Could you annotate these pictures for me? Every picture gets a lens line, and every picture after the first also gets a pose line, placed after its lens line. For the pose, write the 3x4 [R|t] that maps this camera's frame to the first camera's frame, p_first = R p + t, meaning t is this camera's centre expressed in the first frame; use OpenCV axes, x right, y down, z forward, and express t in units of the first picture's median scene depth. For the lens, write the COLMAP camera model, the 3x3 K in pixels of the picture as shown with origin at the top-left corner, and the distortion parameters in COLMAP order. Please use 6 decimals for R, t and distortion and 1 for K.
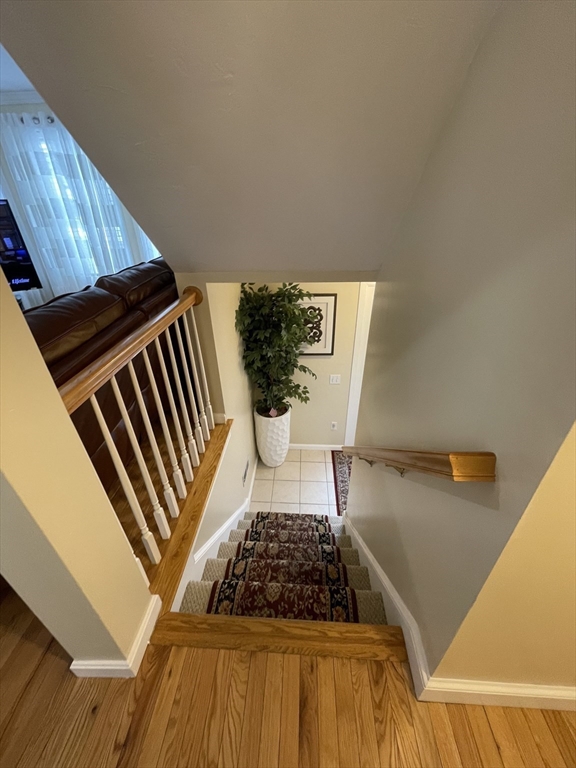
lens RADIAL K [[310.1, 0, 285.1], [0, 310.1, 381.7], [0, 0, 1]] dist [-0.001565, -0.000573]
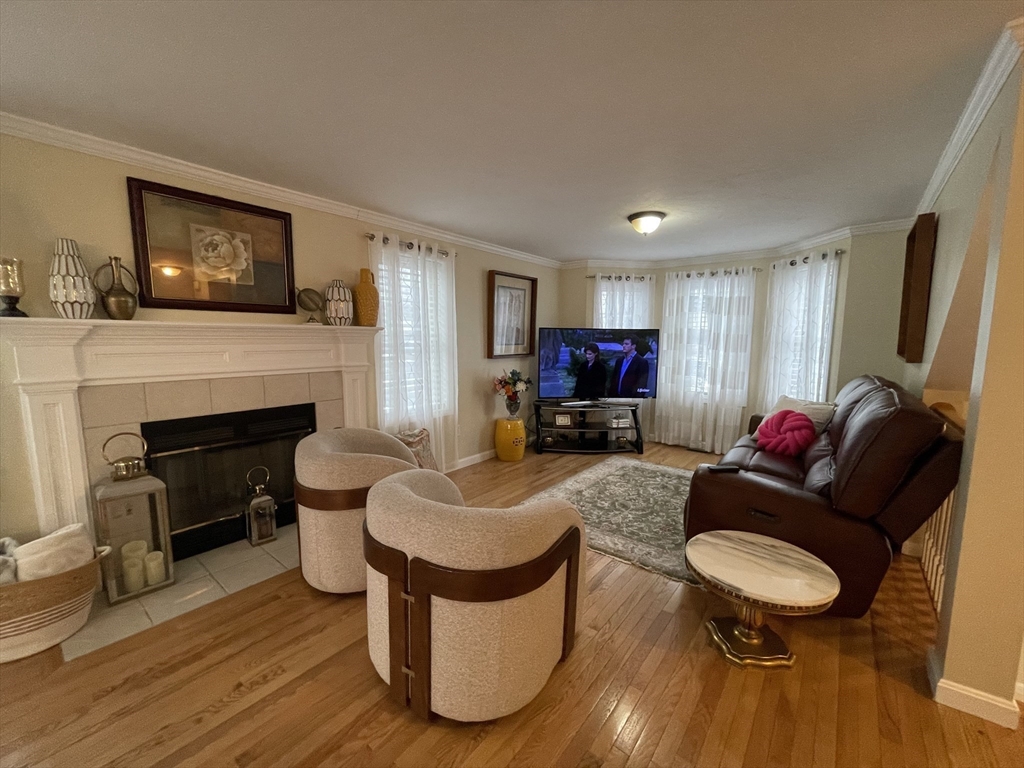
lens RADIAL K [[413.4, 0, 512.1], [0, 413.4, 387.2], [0, 0, 1]] dist [-0.001565, -0.000573]
pose [[0.809447, 0.089560, -0.580323, -0.548301], [-0.308392, 0.905865, -0.290351, 0.401918], [0.499691, 0.413990, 0.760869, -0.646285]]
